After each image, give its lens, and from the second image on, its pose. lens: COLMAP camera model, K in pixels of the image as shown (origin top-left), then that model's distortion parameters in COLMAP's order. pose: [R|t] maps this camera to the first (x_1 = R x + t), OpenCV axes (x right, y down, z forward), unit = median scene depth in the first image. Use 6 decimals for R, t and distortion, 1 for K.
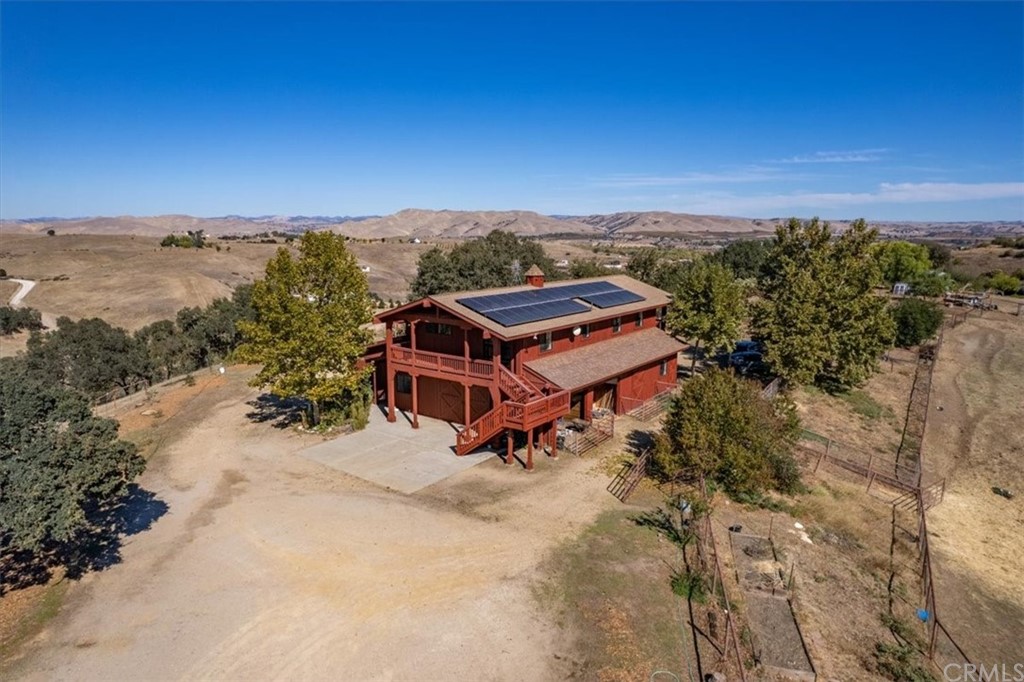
lens RADIAL K [[657.5, 0, 512.0], [0, 657.5, 341.0], [0, 0, 1]] dist [-0.044303, 0.004674]
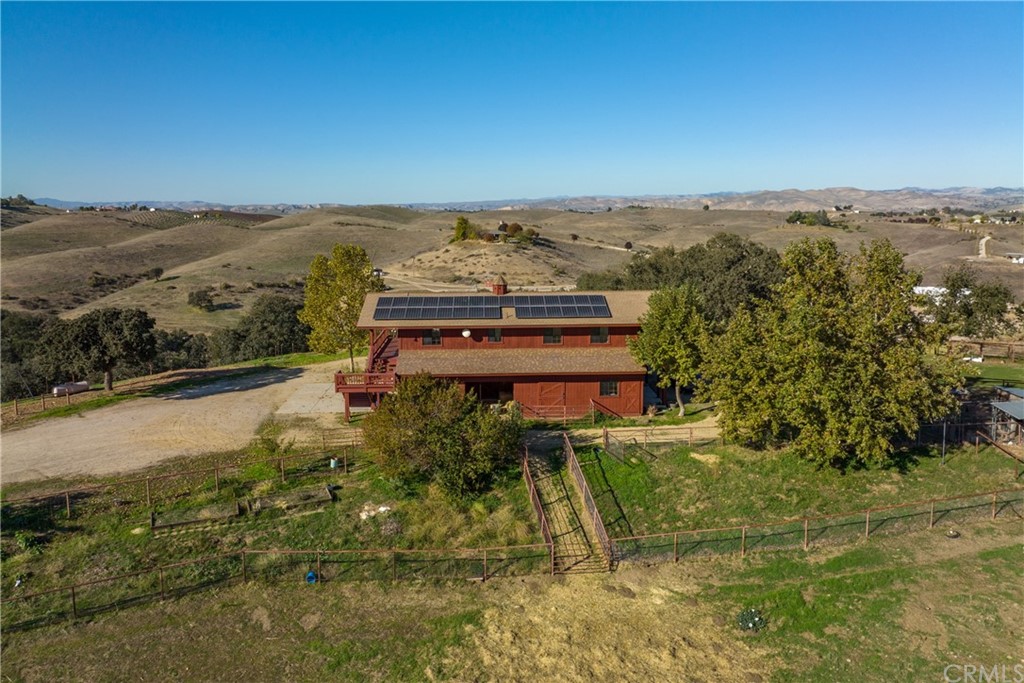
lens RADIAL K [[735.1, 0, 510.4], [0, 735.1, 316.7], [0, 0, 1]] dist [0.004839, -0.058214]
pose [[0.624820, 0.112392, -0.772637, 0.981014], [-0.125035, 0.991217, 0.043074, -0.093329], [0.770692, 0.069693, 0.633386, 0.186819]]
